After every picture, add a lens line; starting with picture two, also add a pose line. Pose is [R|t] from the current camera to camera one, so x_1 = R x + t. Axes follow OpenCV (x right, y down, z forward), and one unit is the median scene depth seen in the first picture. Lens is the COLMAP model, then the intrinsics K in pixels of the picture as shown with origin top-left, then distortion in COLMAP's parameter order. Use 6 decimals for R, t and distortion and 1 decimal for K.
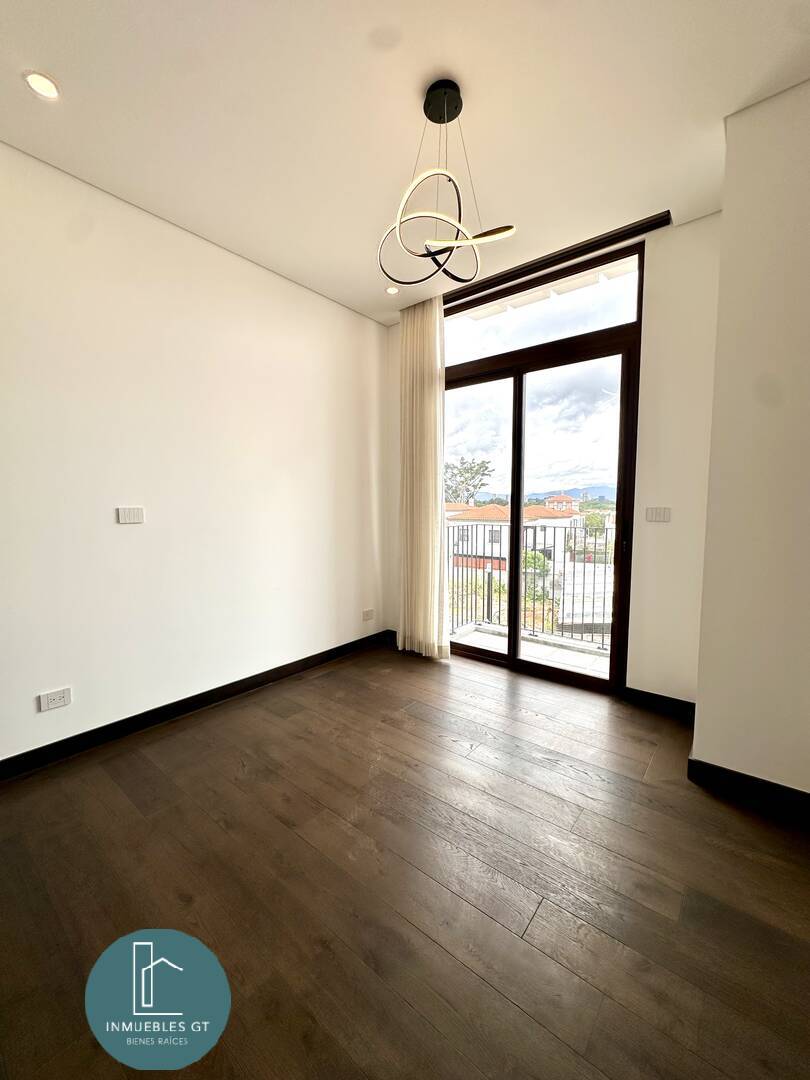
lens RADIAL K [[431.6, 0, 400.2], [0, 431.6, 545.7], [0, 0, 1]] dist [-0.002997, 0.000285]
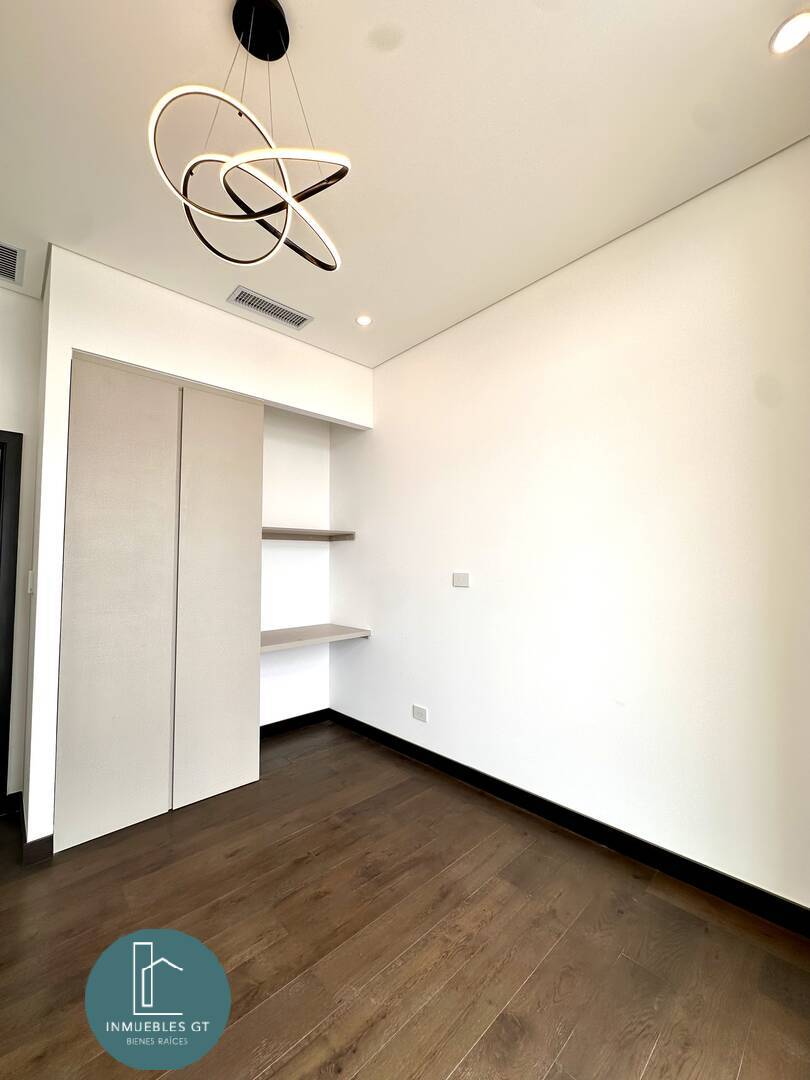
lens RADIAL K [[431.6, 0, 395.1], [0, 431.6, 544.5], [0, 0, 1]] dist [-0.002997, 0.000285]
pose [[-0.139247, -0.039754, -0.989459, 0.509308], [-0.074252, 0.996800, -0.029599, -0.111964], [0.987470, 0.069348, -0.141753, 0.966418]]
